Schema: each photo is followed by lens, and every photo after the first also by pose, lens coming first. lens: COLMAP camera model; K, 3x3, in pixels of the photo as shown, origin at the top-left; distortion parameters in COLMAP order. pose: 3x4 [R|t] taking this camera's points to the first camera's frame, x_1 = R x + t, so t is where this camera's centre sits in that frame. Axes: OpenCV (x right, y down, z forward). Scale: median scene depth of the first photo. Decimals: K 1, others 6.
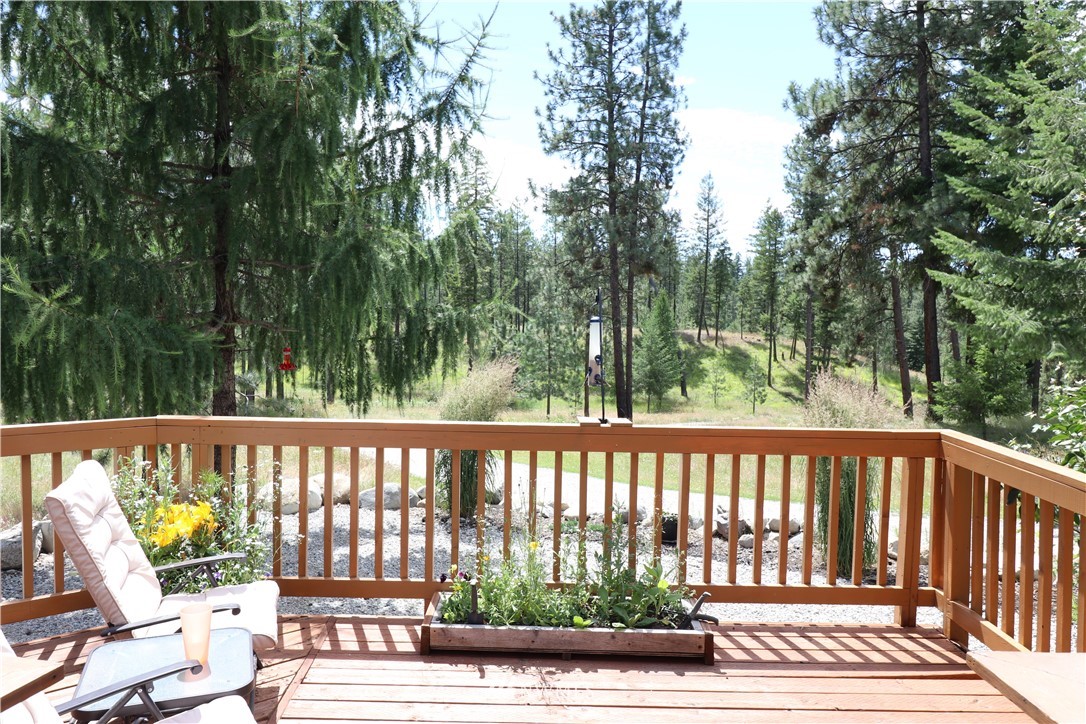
lens RADIAL K [[846.9, 0, 537.7], [0, 846.9, 362.9], [0, 0, 1]] dist [0.014541, -0.010415]
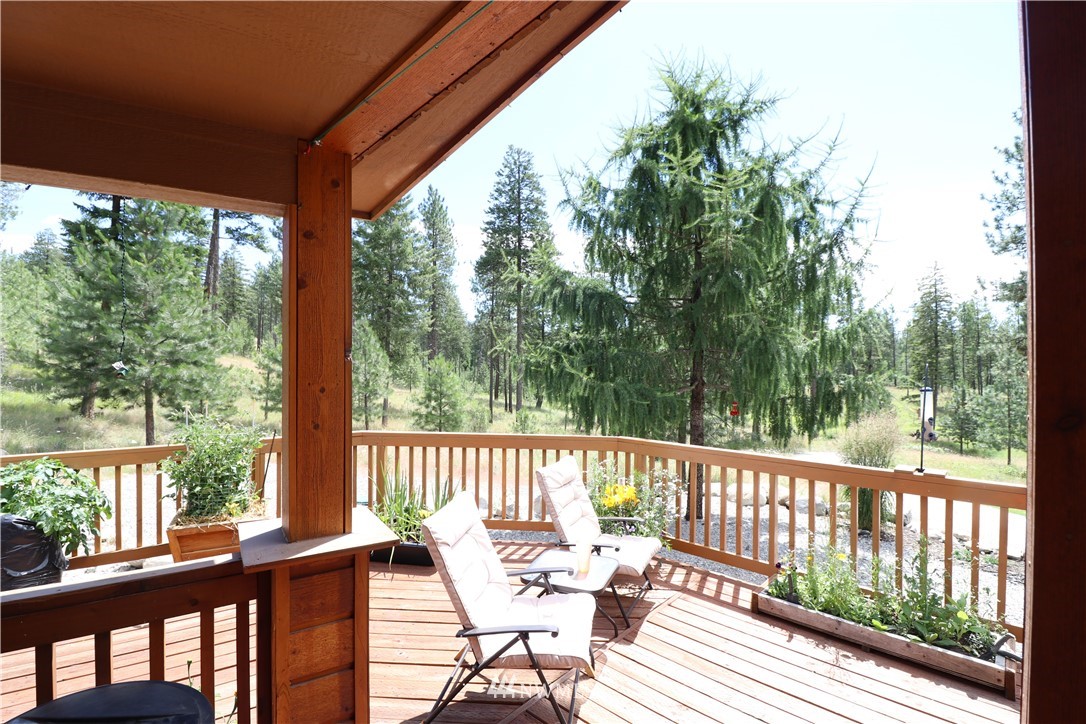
lens RADIAL K [[501.5, 0, 536.8], [0, 501.5, 359.9], [0, 0, 1]] dist [-0.010299, -0.008875]
pose [[0.720176, -0.021922, -0.693444, 0.189893], [-0.044768, 0.995949, -0.077980, -0.012247], [0.692345, 0.087203, 0.716278, 0.063315]]
